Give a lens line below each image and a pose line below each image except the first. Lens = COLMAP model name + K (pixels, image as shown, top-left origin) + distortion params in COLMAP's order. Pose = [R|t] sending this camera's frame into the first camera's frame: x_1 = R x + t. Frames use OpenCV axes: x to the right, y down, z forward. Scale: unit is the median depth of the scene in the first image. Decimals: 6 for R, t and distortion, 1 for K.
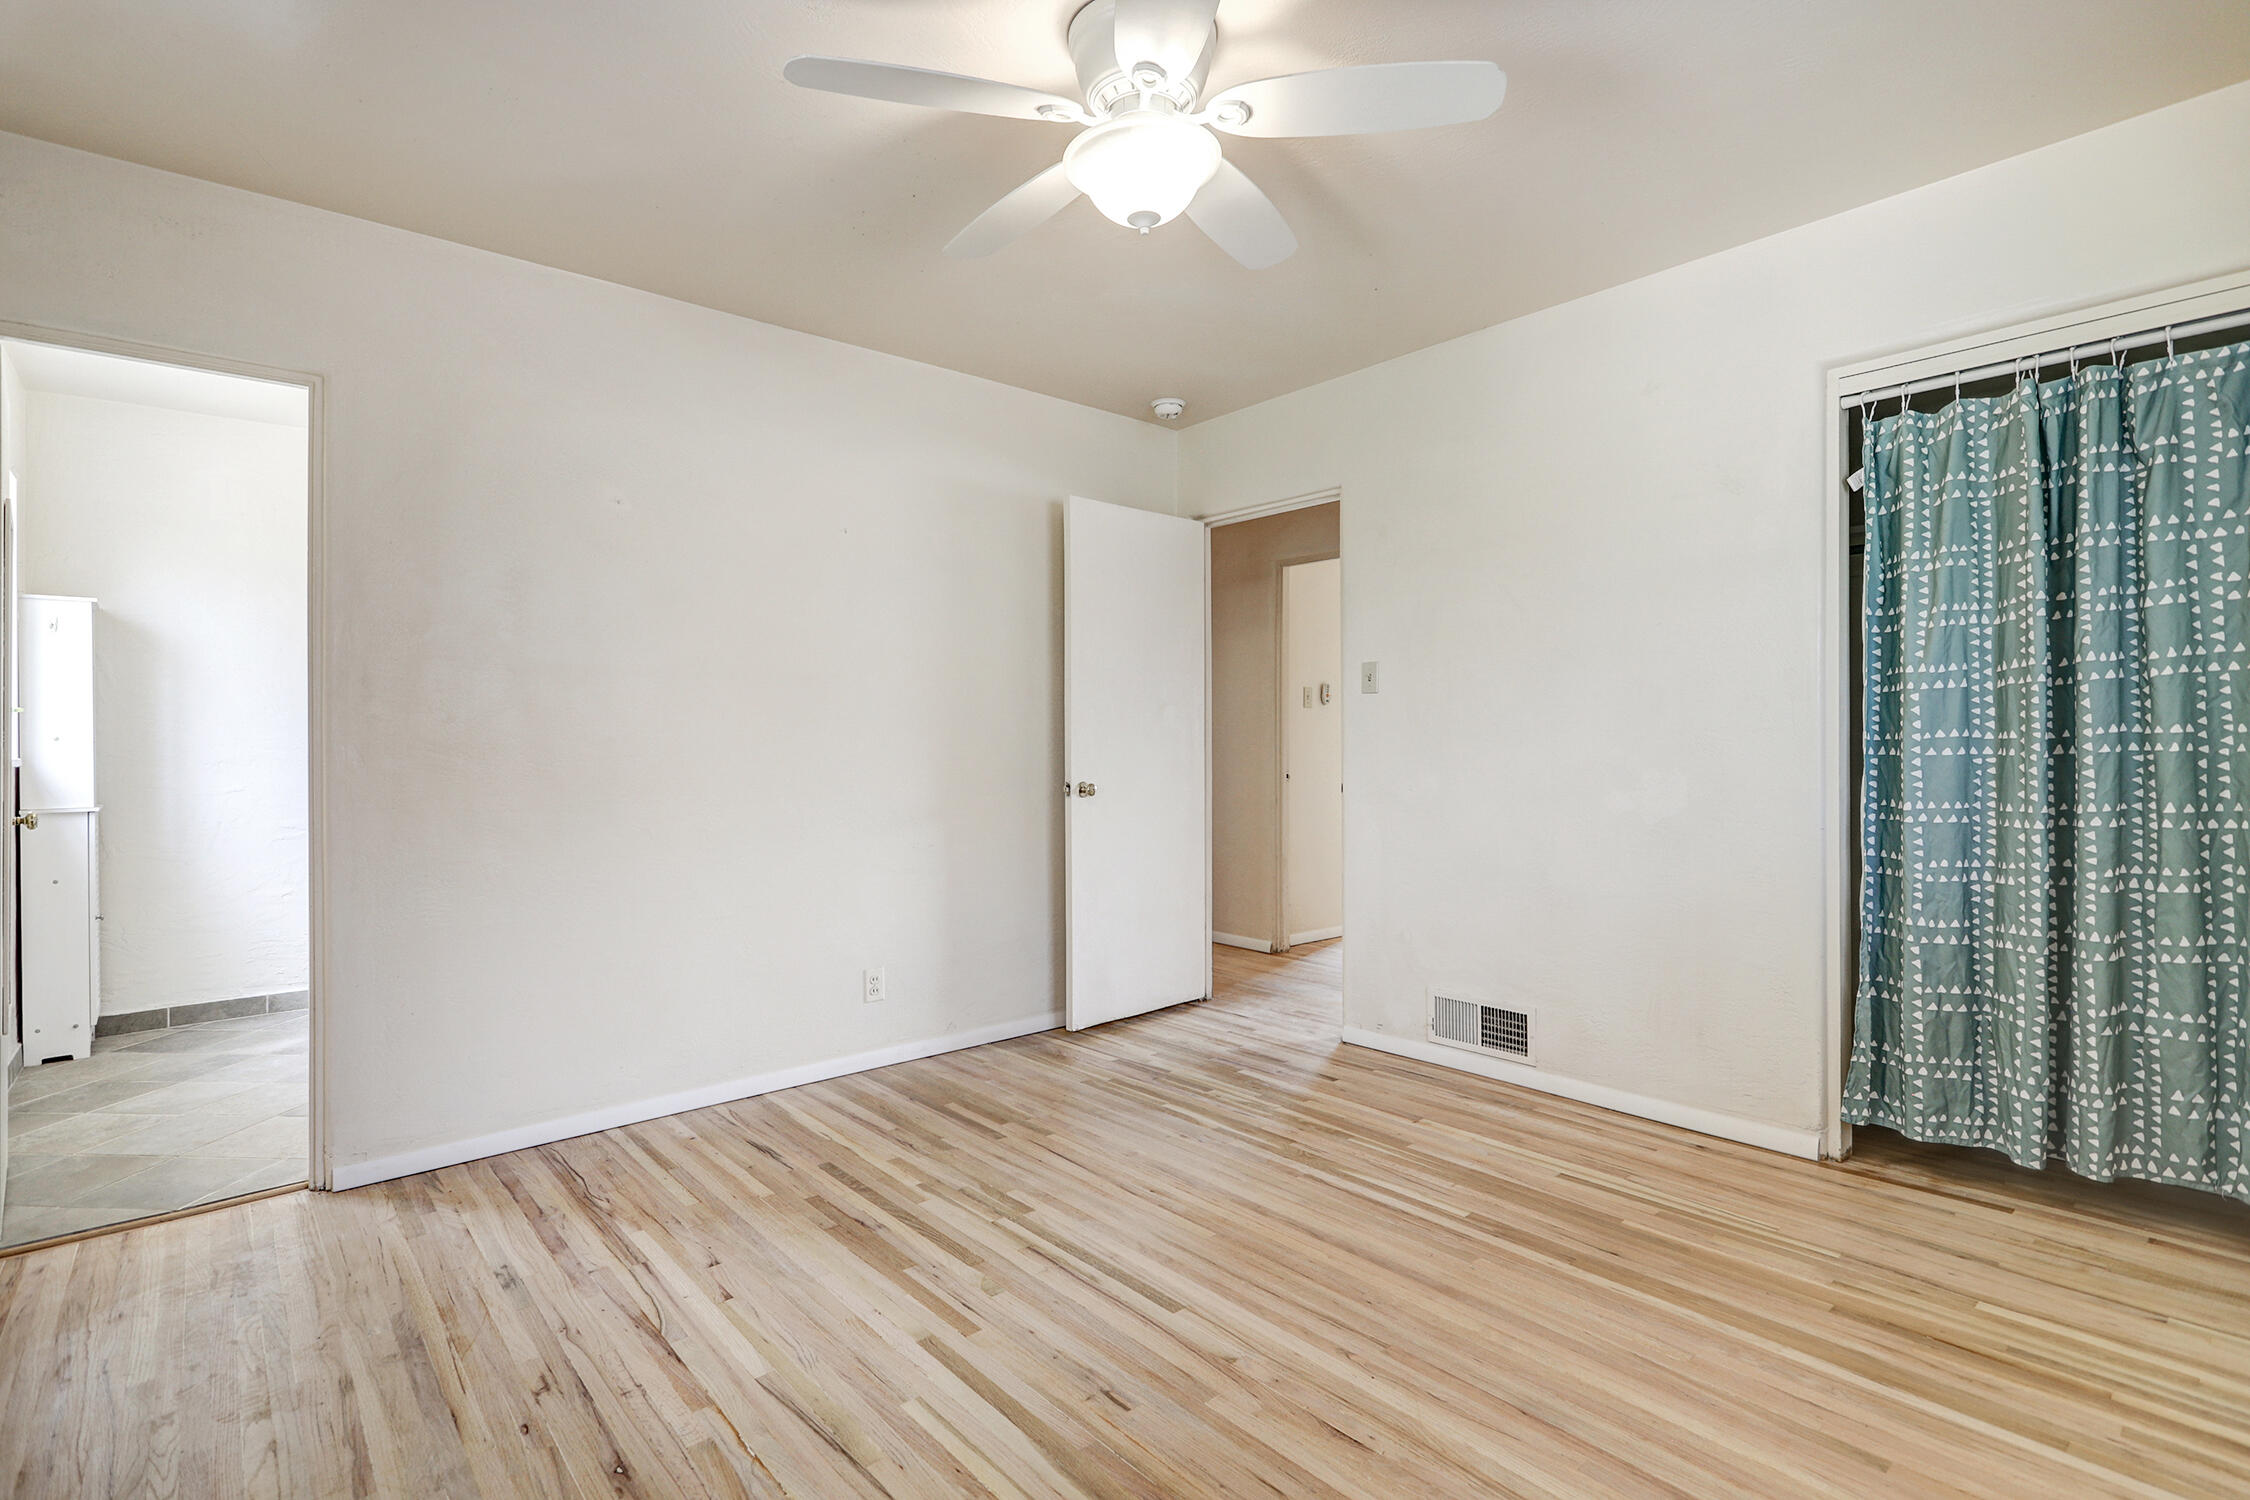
lens RADIAL K [[1073.9, 0, 1121.8], [0, 1073.9, 736.7], [0, 0, 1]] dist [0.014764, -0.001183]
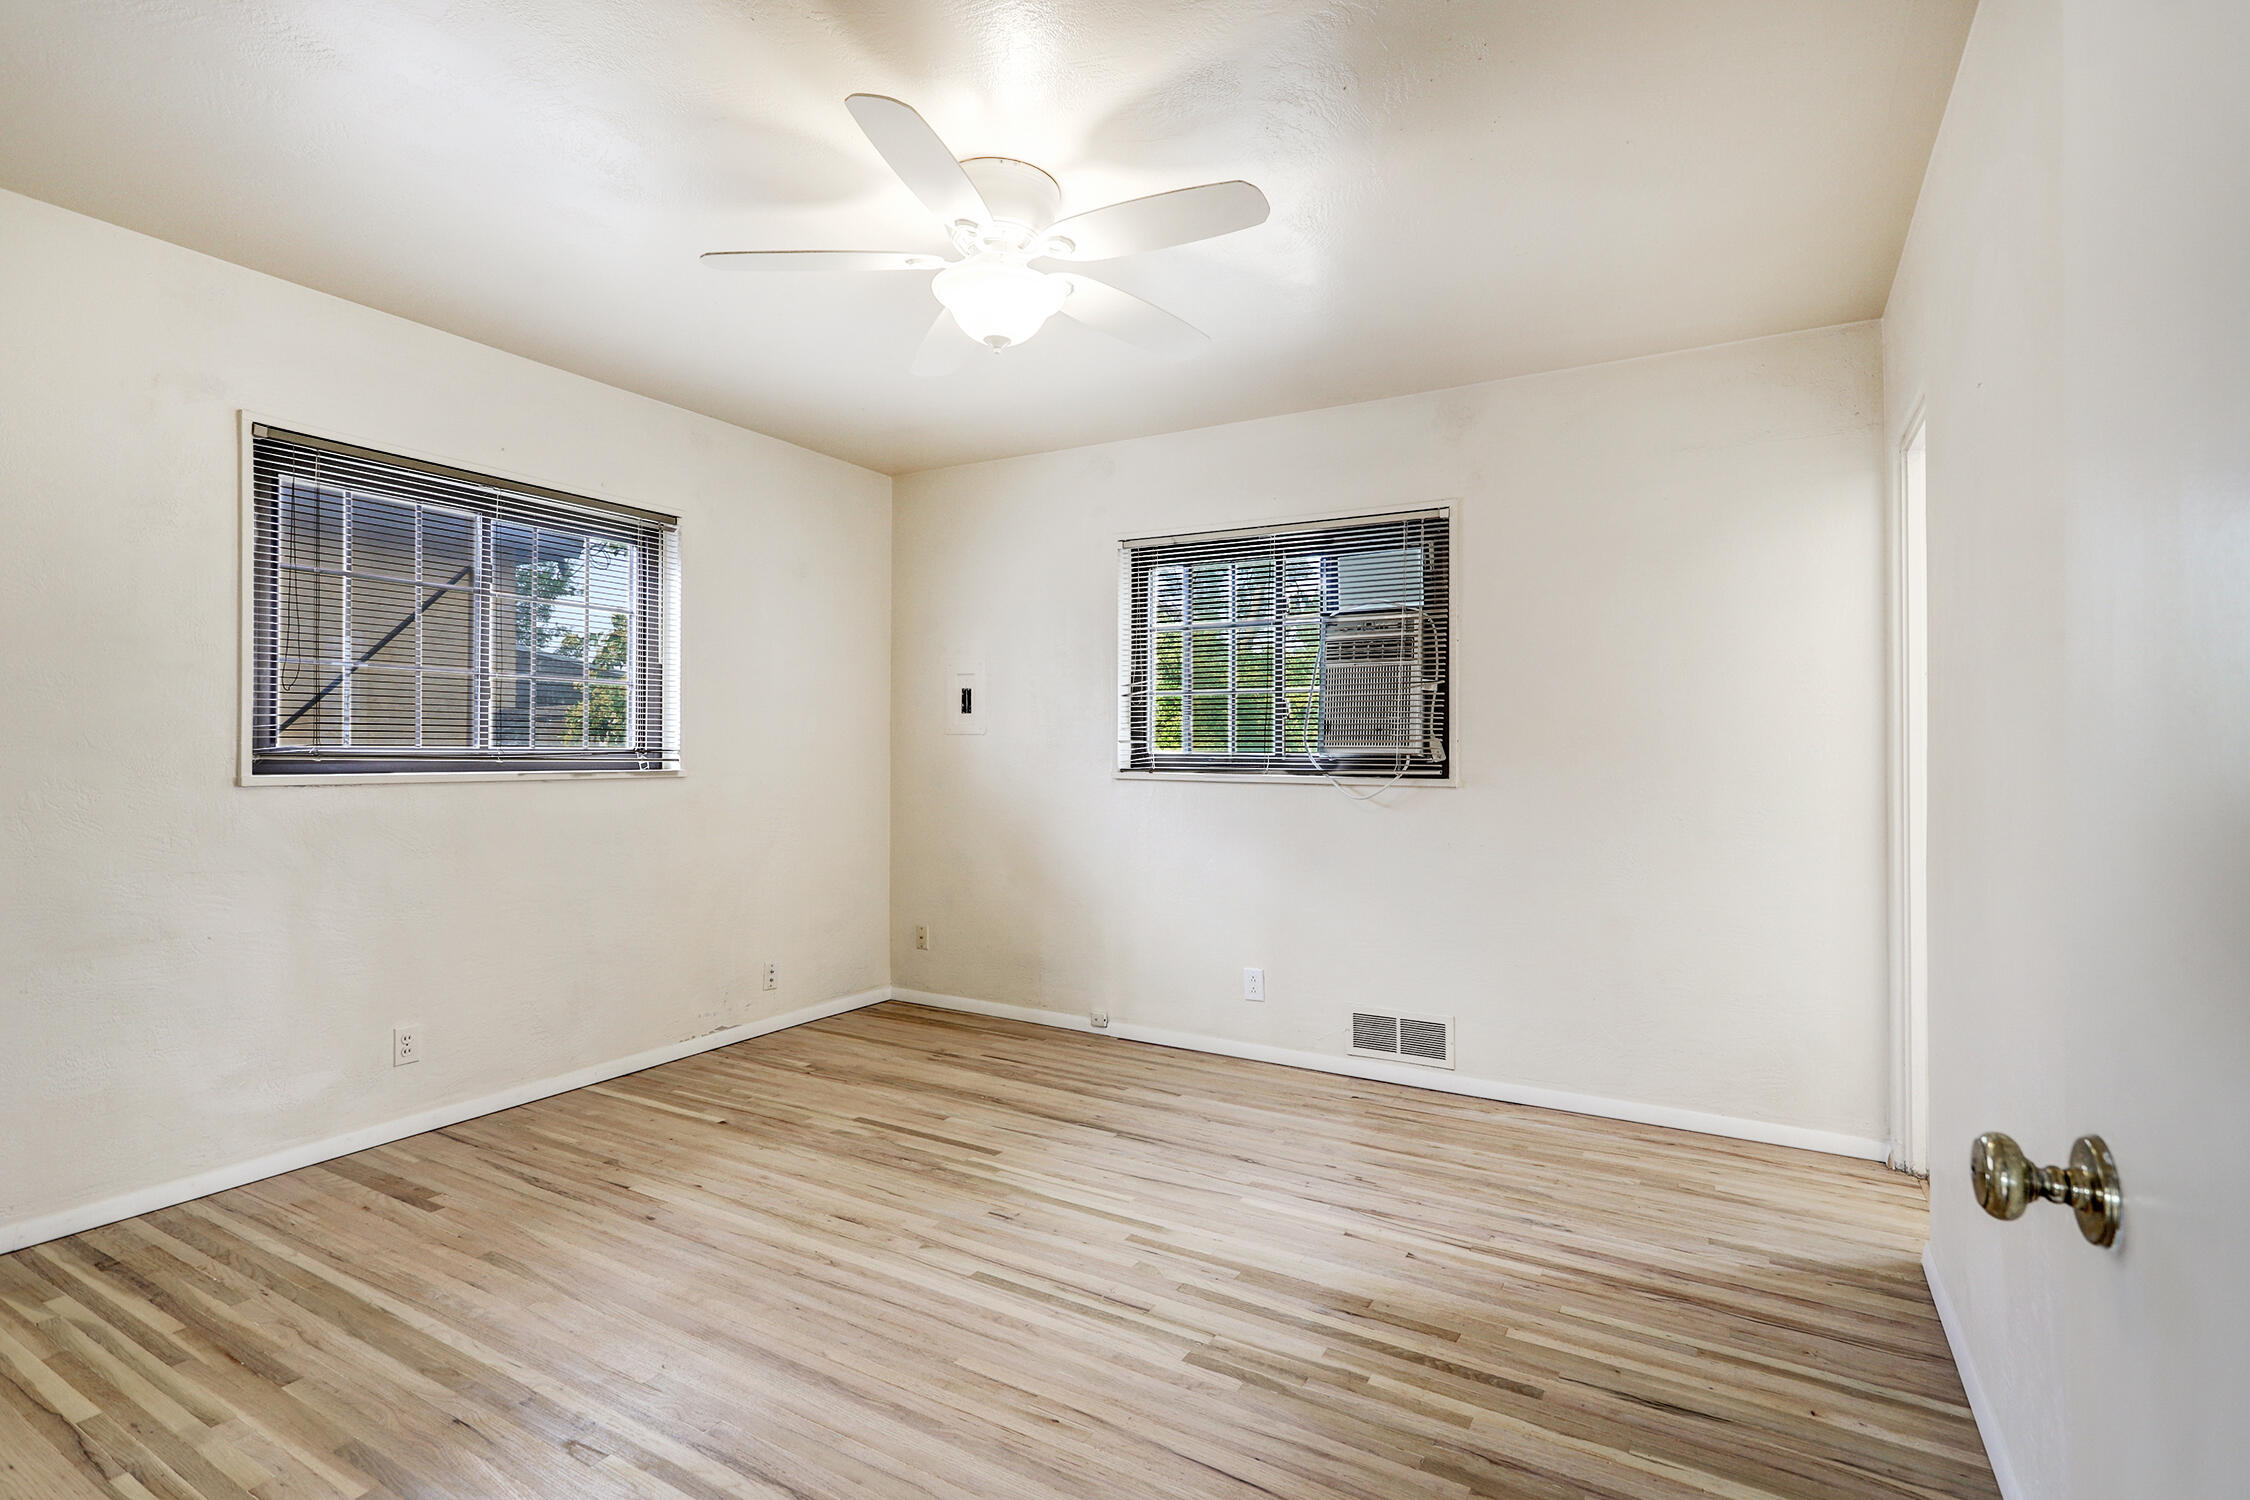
lens RADIAL K [[1073.9, 0, 1125.2], [0, 1073.9, 753.8], [0, 0, 1]] dist [0.014764, -0.001183]
pose [[-0.944541, 0.004777, -0.328359, 0.277866], [0.004103, 0.999988, 0.002746, -0.023968], [0.328368, 0.001246, -0.944549, 2.164061]]
